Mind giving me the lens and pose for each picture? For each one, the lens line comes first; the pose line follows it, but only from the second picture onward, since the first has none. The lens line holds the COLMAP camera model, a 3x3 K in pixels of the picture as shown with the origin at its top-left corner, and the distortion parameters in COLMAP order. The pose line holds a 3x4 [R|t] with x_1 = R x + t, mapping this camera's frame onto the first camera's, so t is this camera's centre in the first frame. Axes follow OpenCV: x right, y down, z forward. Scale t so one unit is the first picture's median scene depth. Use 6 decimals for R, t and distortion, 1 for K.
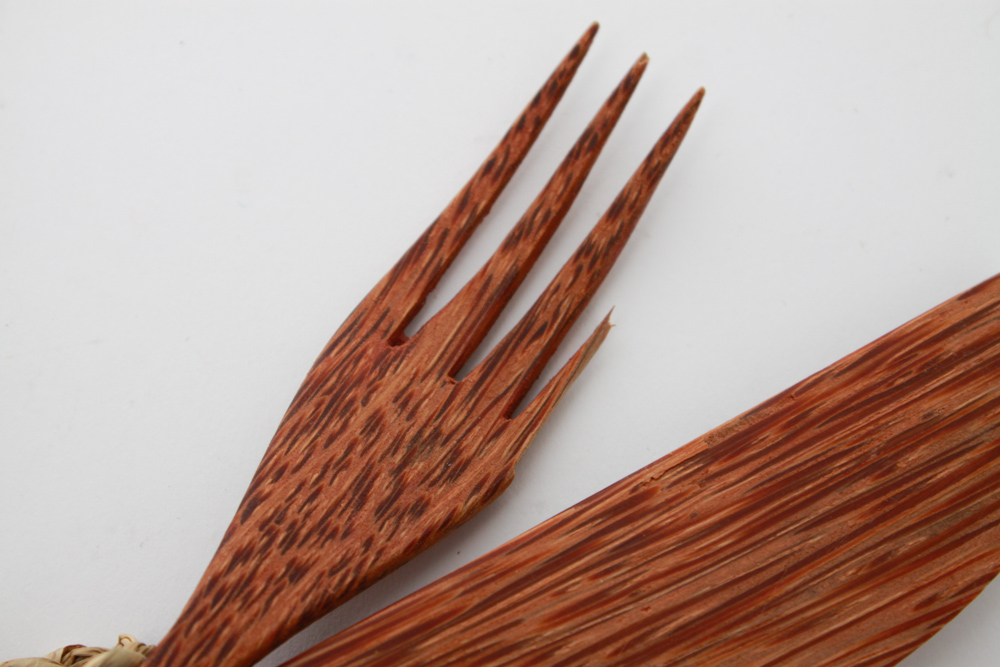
lens RADIAL K [[2555.2, 0, 500.9], [0, 2555.2, 333.4], [0, 0, 1]] dist [0.079051, 0.000000]
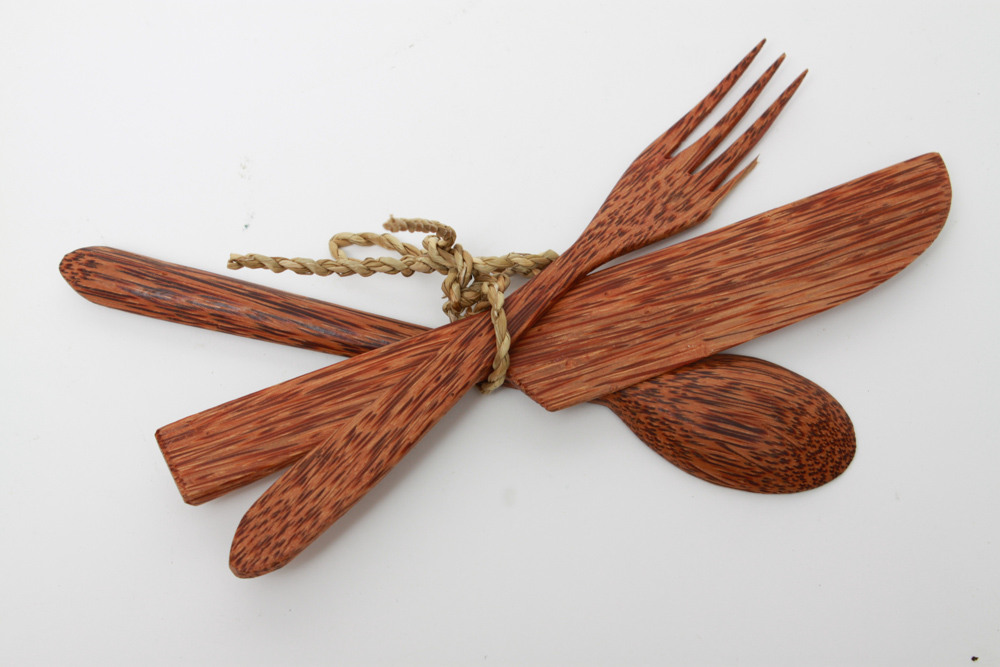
lens RADIAL K [[2160.6, 0, 498.8], [0, 2160.6, 333.8], [0, 0, 1]] dist [0.097389, 0.000000]
pose [[0.991199, 0.111812, -0.070873, -0.036918], [-0.115526, 0.992012, -0.050648, 0.301741], [0.064644, 0.058390, 0.996199, -1.070110]]
